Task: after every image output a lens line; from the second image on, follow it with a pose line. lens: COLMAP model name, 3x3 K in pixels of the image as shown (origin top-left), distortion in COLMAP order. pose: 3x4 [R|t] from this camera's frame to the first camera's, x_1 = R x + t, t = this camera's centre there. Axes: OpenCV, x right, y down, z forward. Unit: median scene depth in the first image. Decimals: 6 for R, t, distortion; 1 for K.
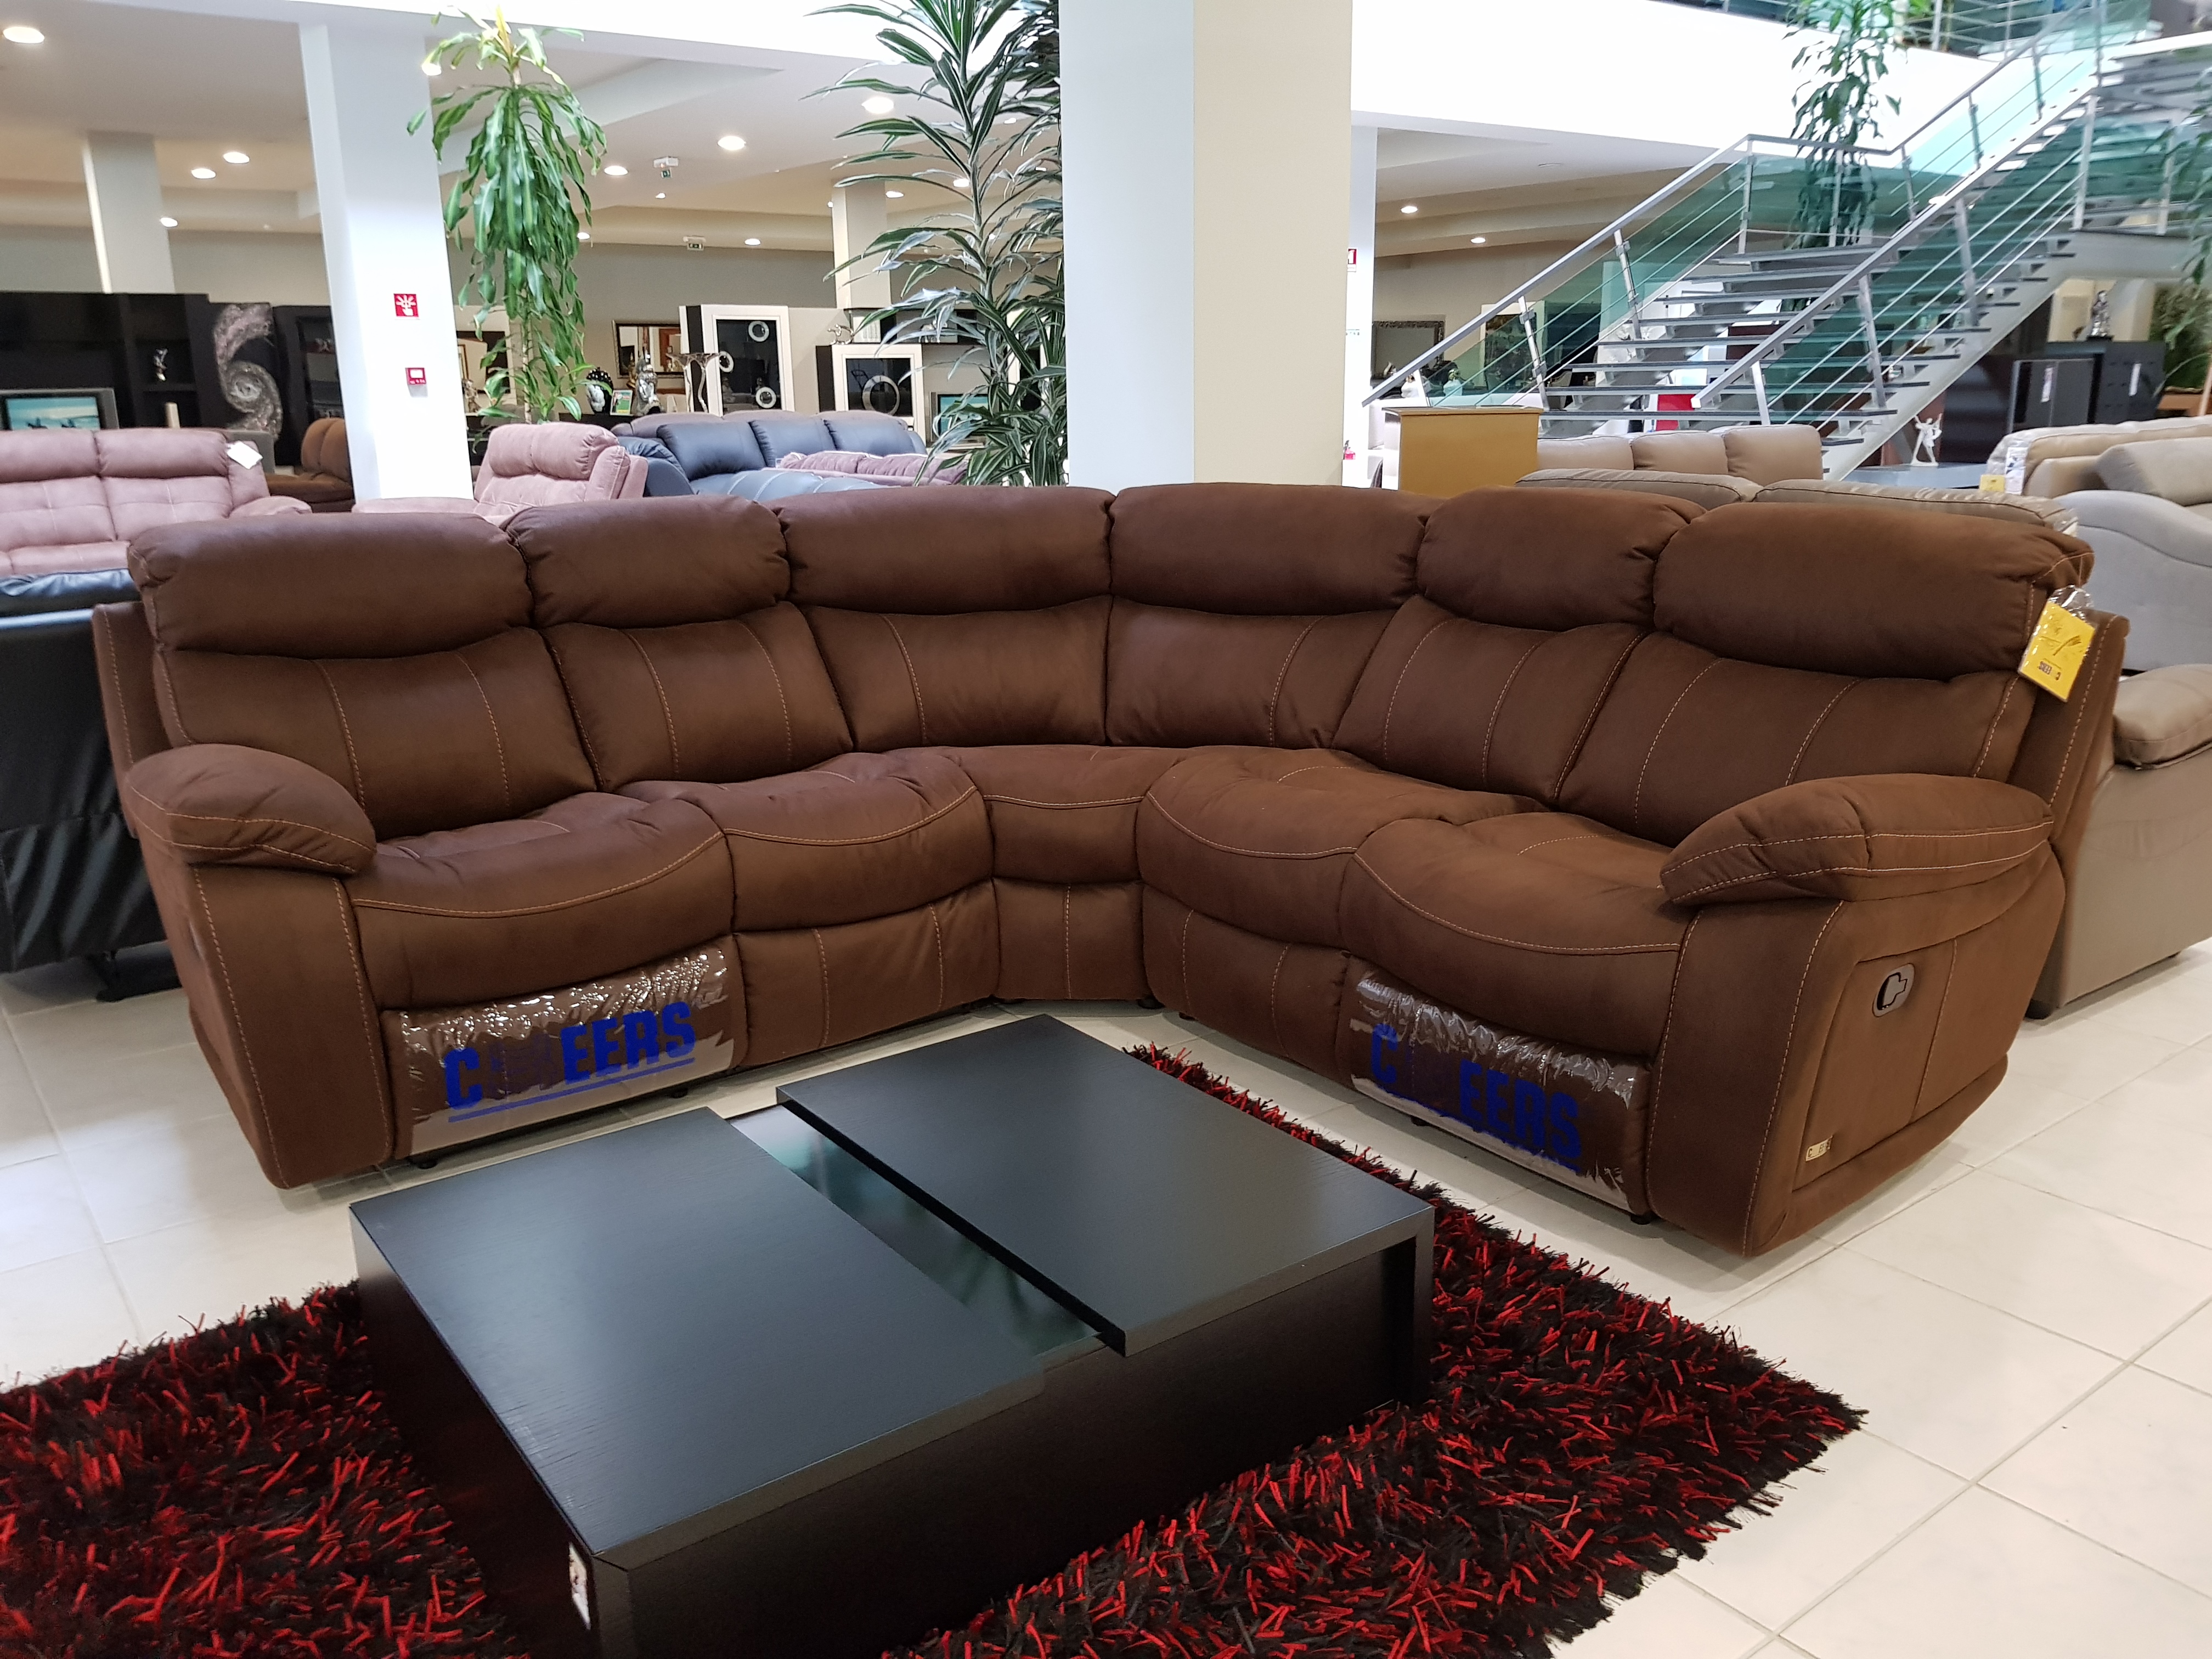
lens RADIAL K [[1754.9, 0, 1106.0], [0, 1754.9, 829.5], [0, 0, 1]] dist [0.062583, -0.064025]
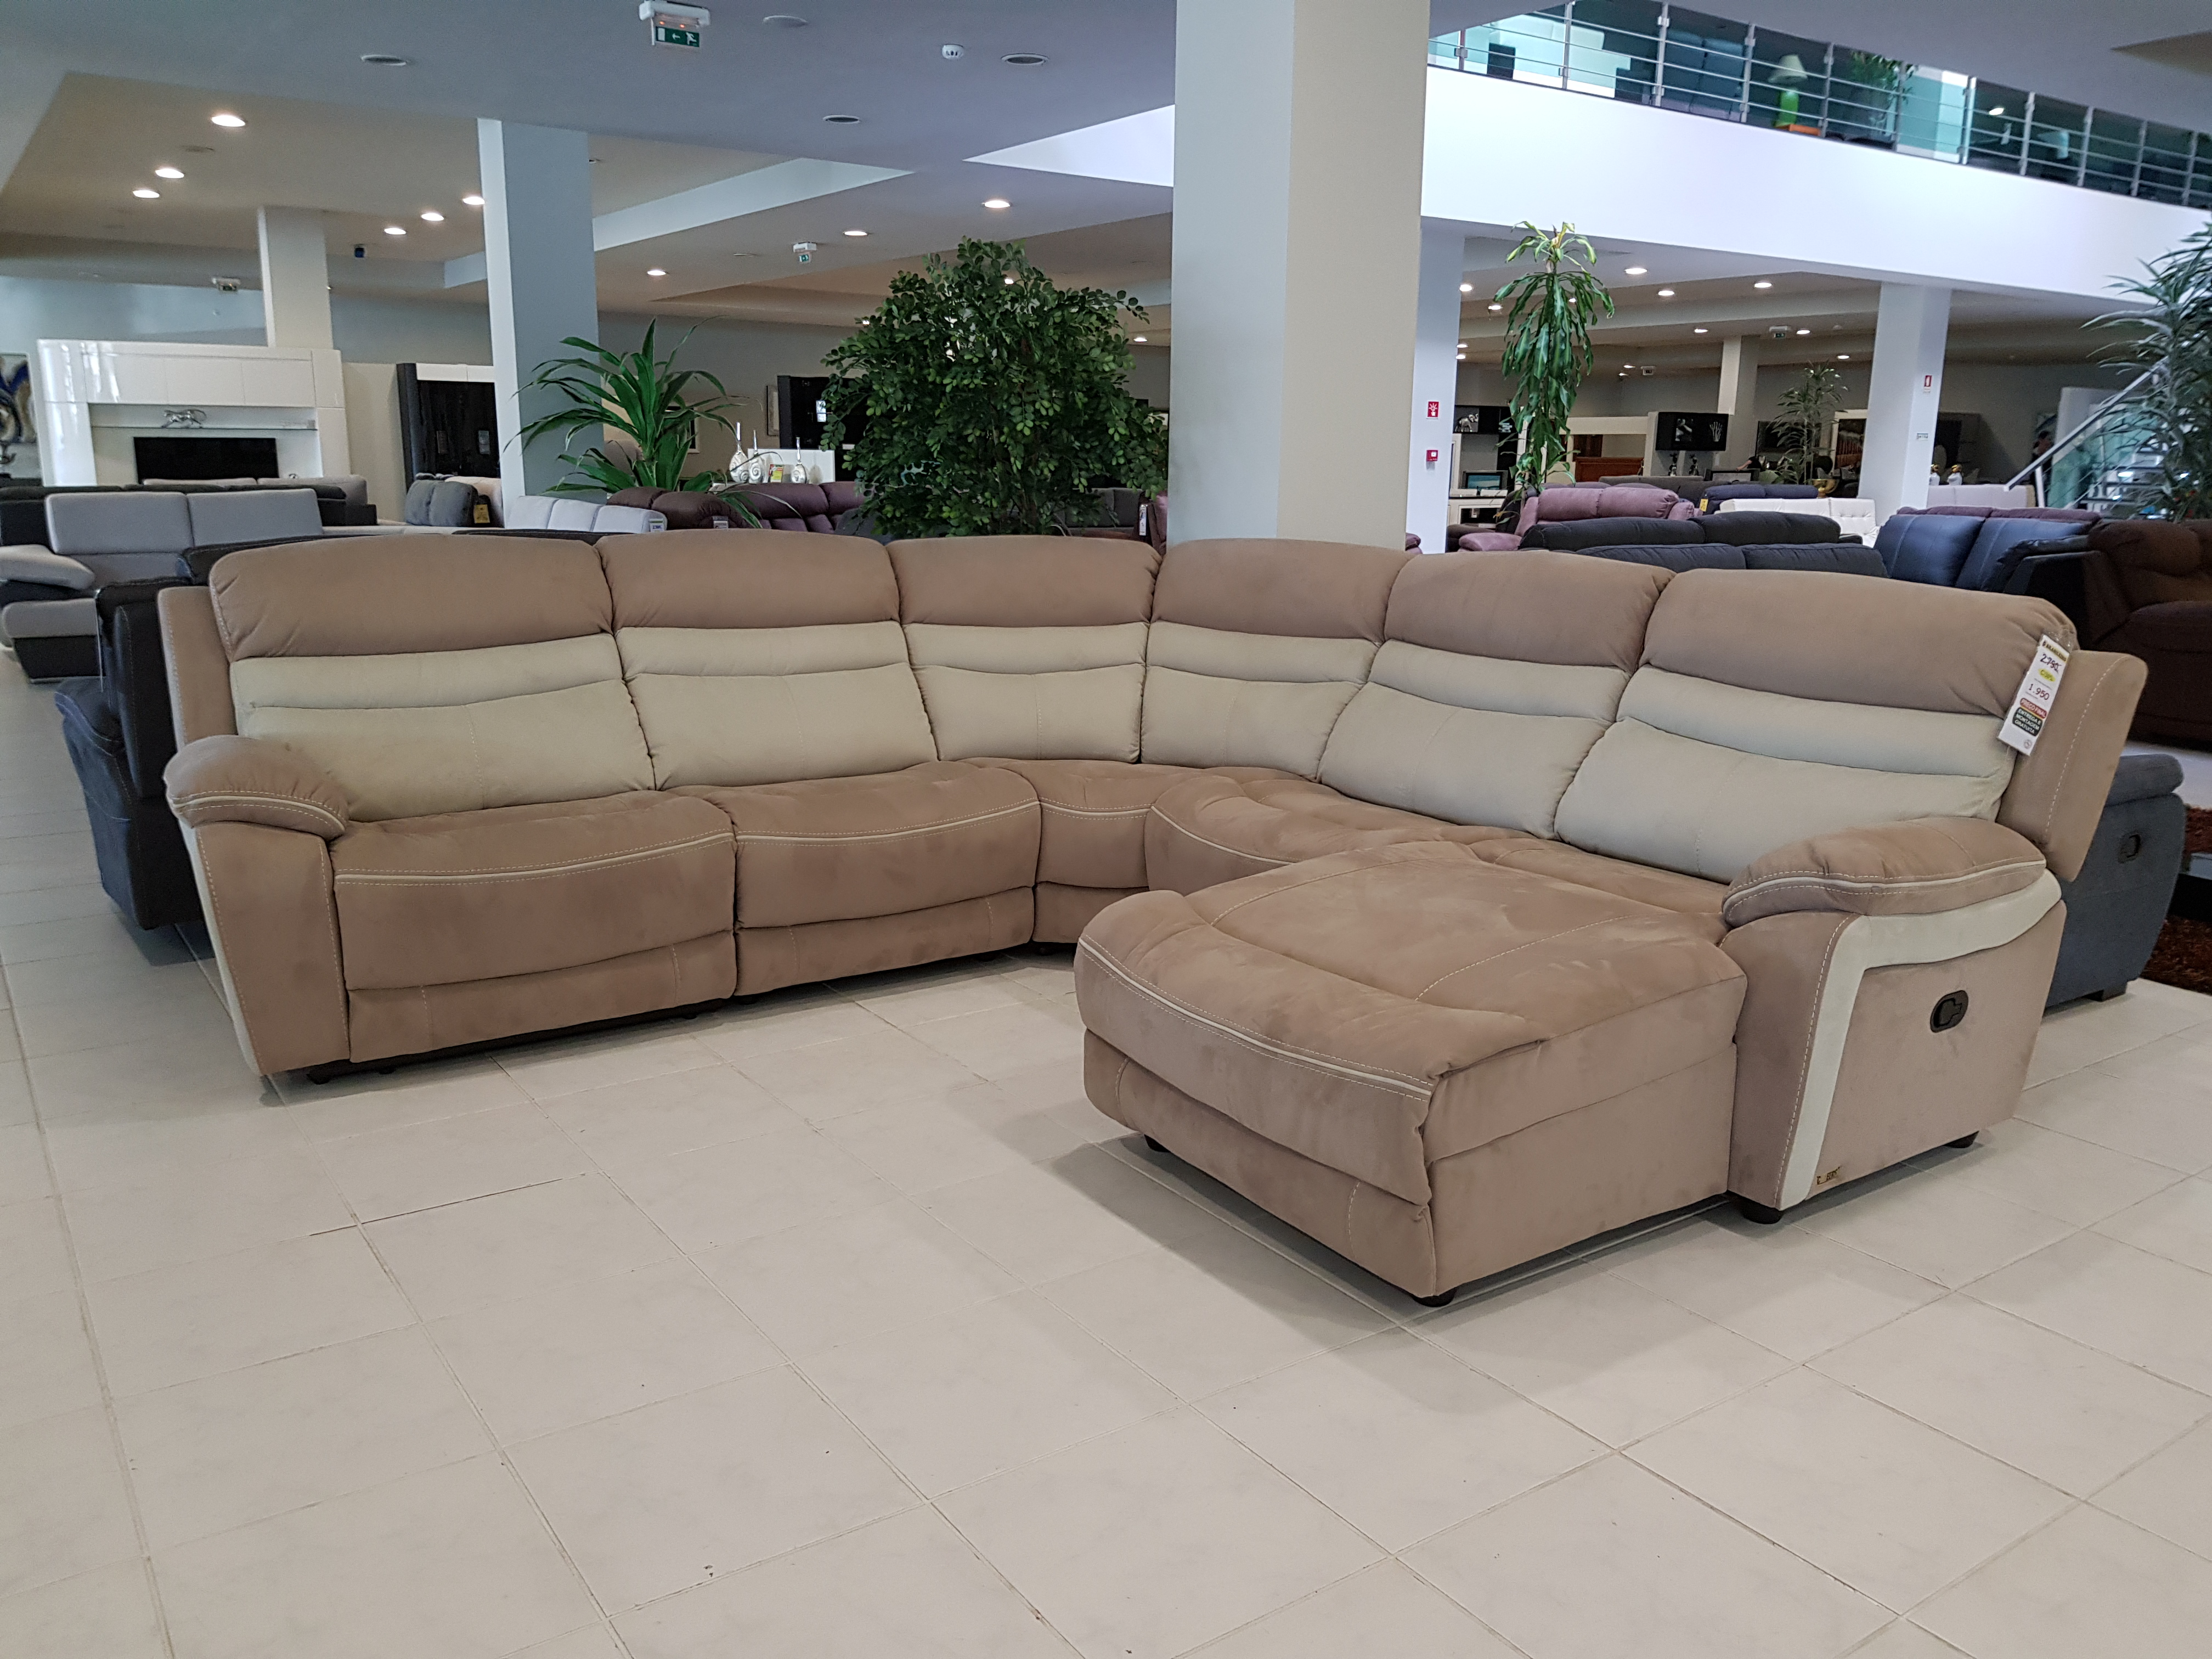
lens RADIAL K [[1734.2, 0, 1106.0], [0, 1734.2, 829.5], [0, 0, 1]] dist [0.084194, -0.144093]
pose [[0.998919, 0.037617, -0.027302, -0.387371], [-0.038675, 0.998478, -0.039327, 0.085059], [0.025781, 0.040341, 0.998853, -0.308896]]
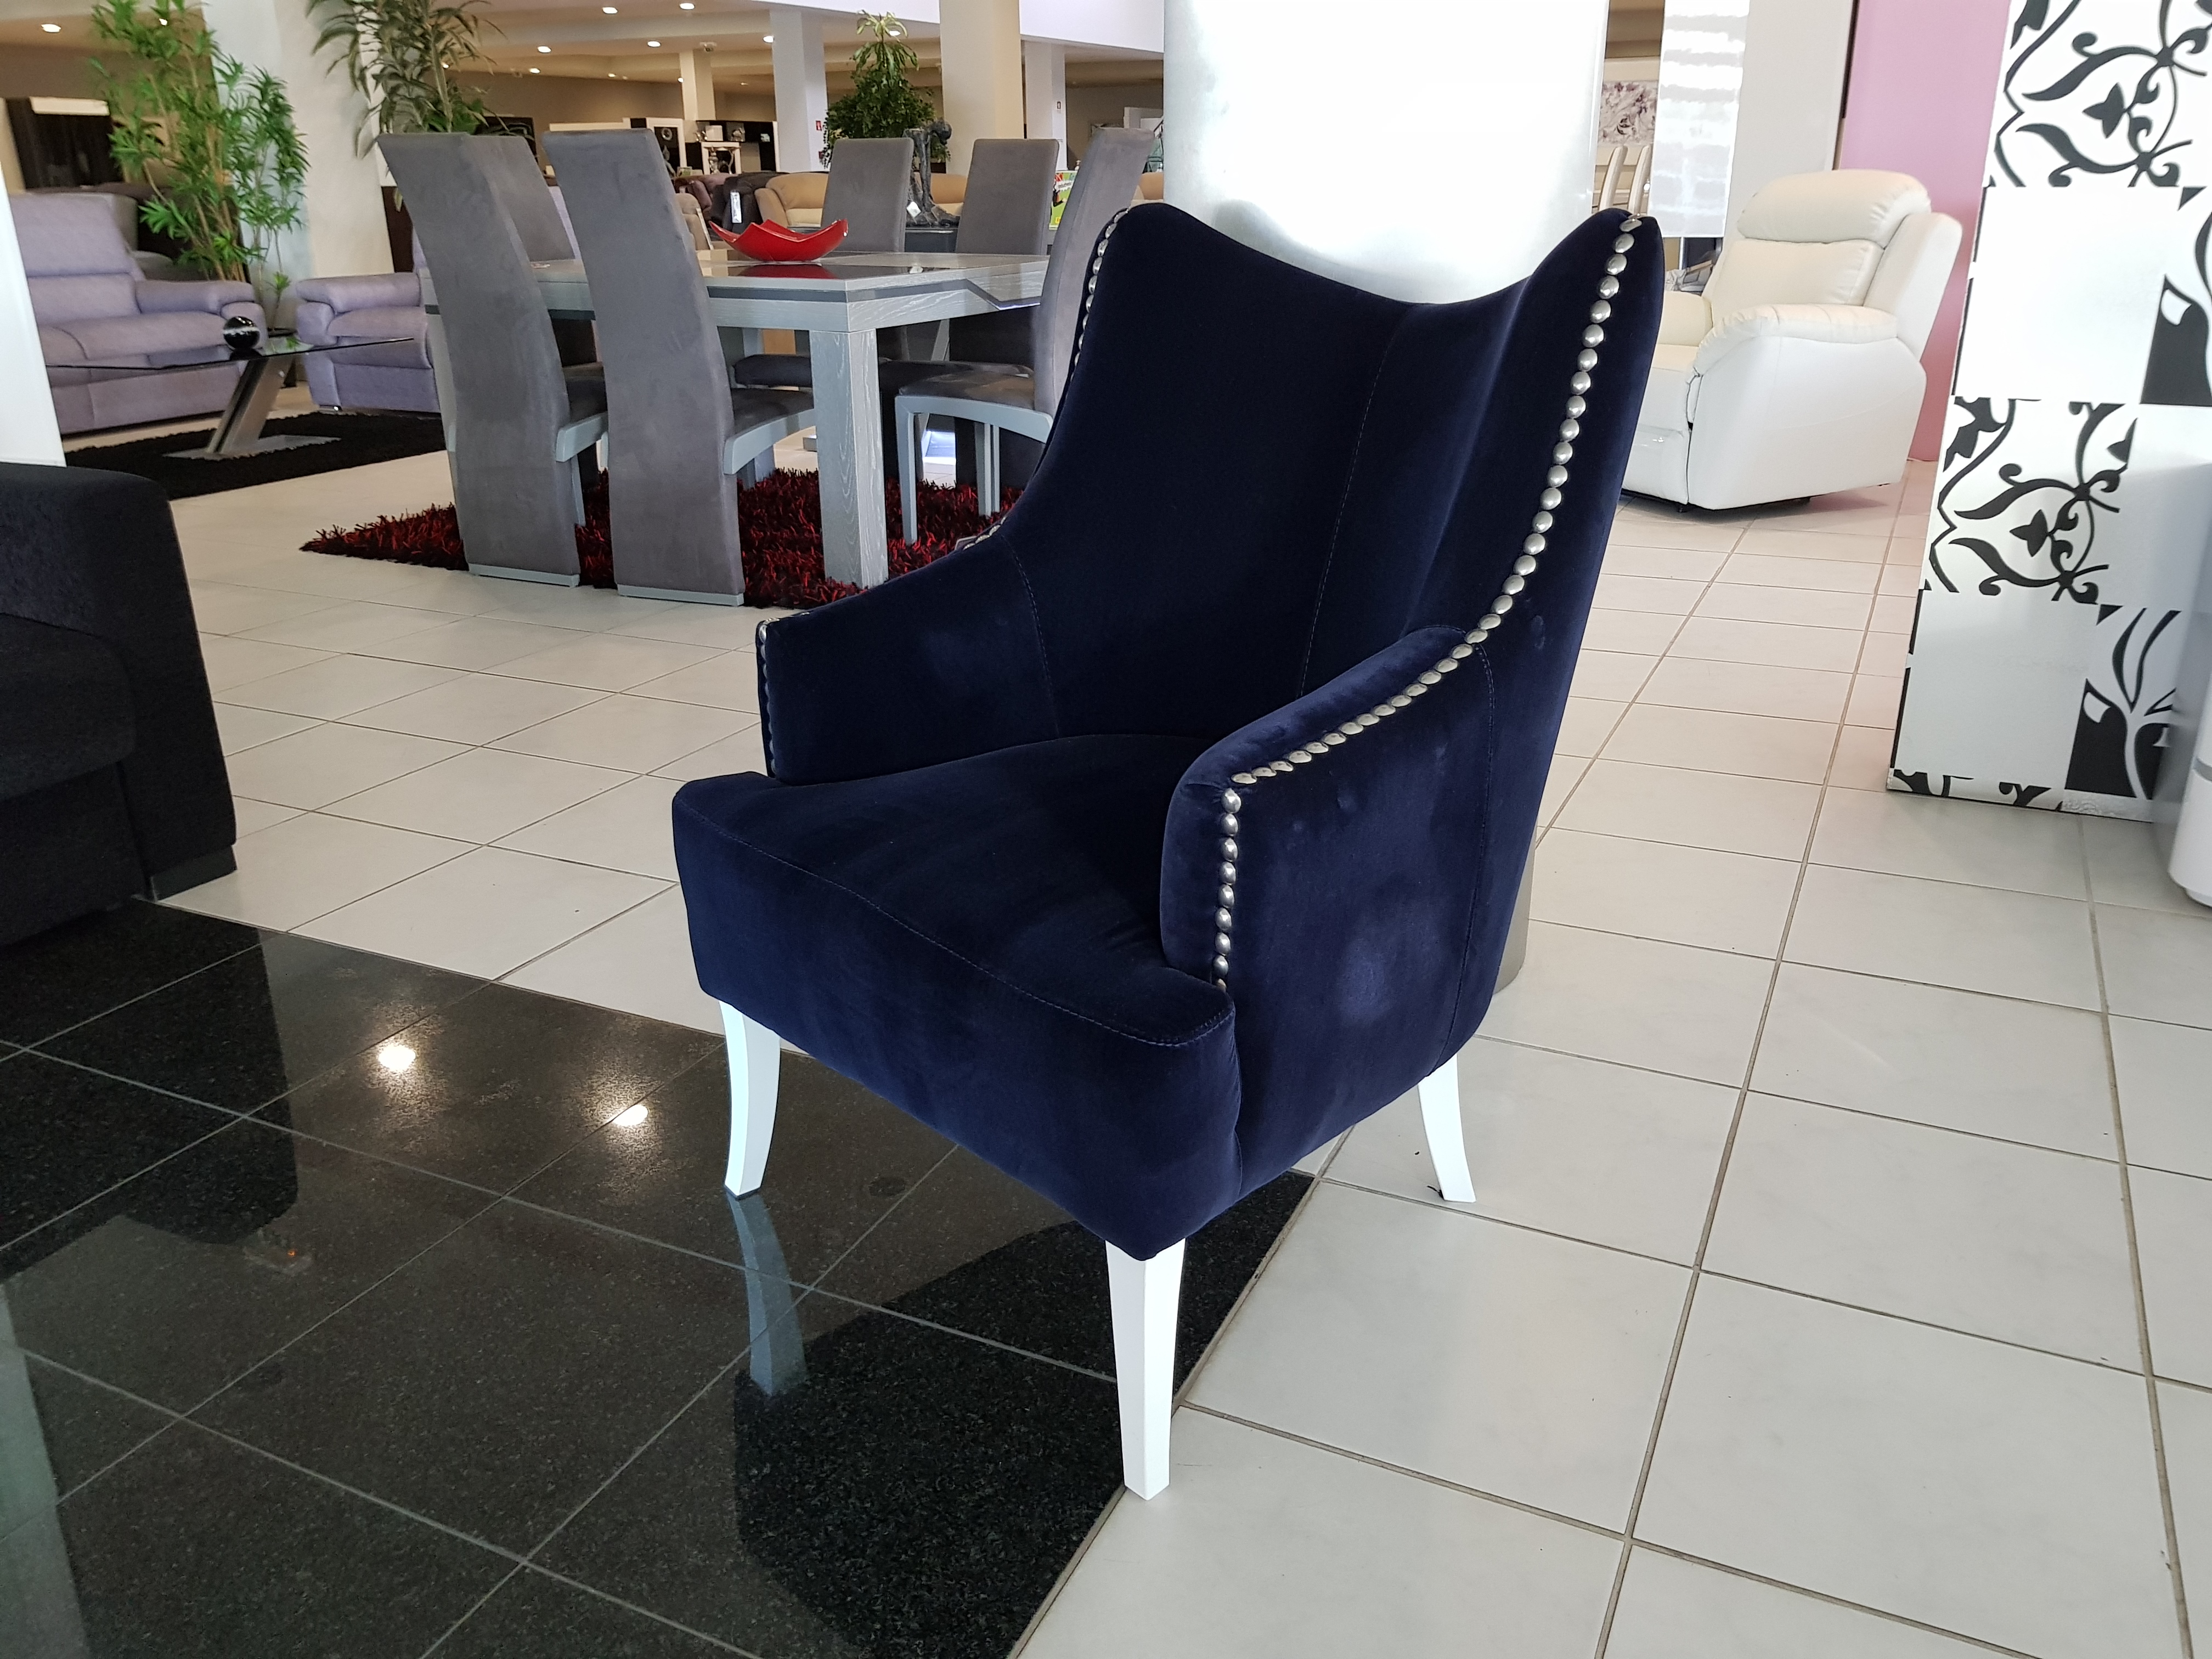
lens RADIAL K [[1752.2, 0, 1117.5], [0, 1752.2, 791.8], [0, 0, 1]] dist [0.104039, -0.117558]
pose [[0.884102, -0.150604, 0.442361, -0.801076], [0.115983, 0.987741, 0.104477, 0.267639], [-0.452673, -0.041062, 0.890731, -0.933561]]
